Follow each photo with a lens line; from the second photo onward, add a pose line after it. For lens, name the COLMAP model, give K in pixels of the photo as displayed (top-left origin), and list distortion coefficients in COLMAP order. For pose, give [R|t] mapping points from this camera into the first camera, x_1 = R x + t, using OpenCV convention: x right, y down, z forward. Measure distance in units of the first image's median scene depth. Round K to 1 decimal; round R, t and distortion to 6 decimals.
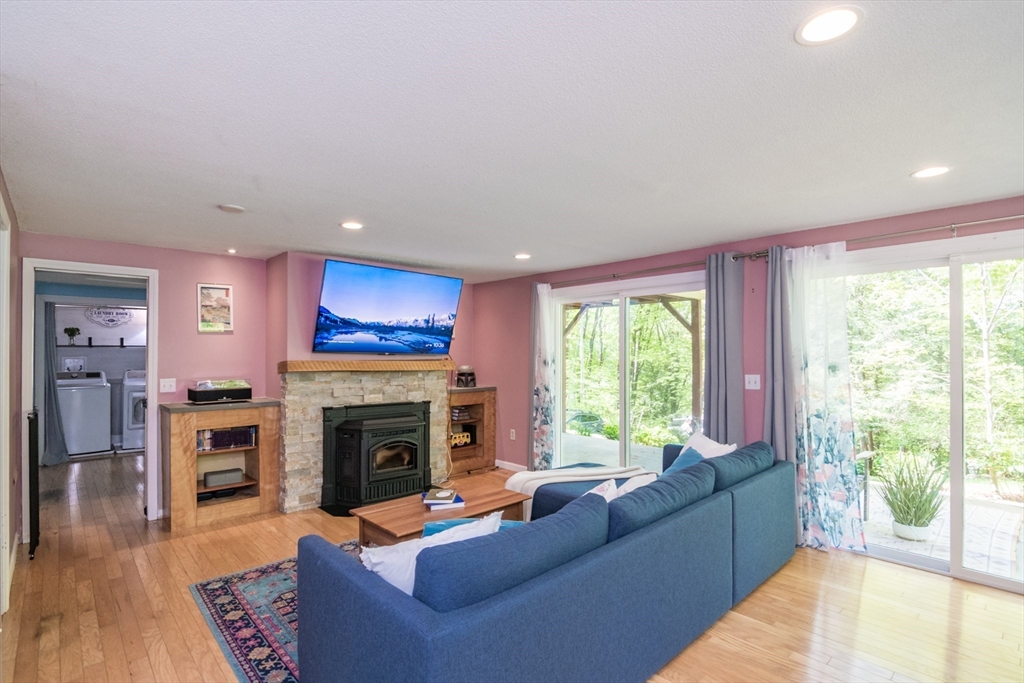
lens RADIAL K [[510.3, 0, 516.0], [0, 510.3, 347.0], [0, 0, 1]] dist [-0.013000, -0.003955]
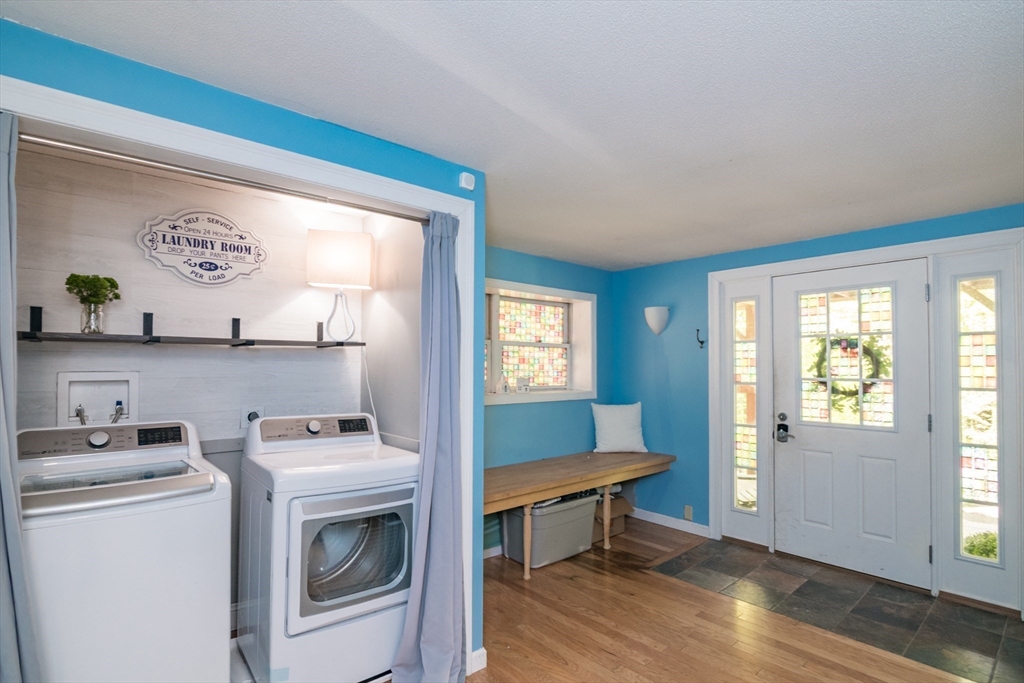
lens RADIAL K [[510.3, 0, 517.9], [0, 510.3, 349.7], [0, 0, 1]] dist [-0.013000, -0.003955]
pose [[0.999623, 0.005076, -0.026978, -0.613361], [-0.005503, 0.999860, -0.015781, 0.008691], [0.026894, 0.015924, 0.999511, 0.699470]]
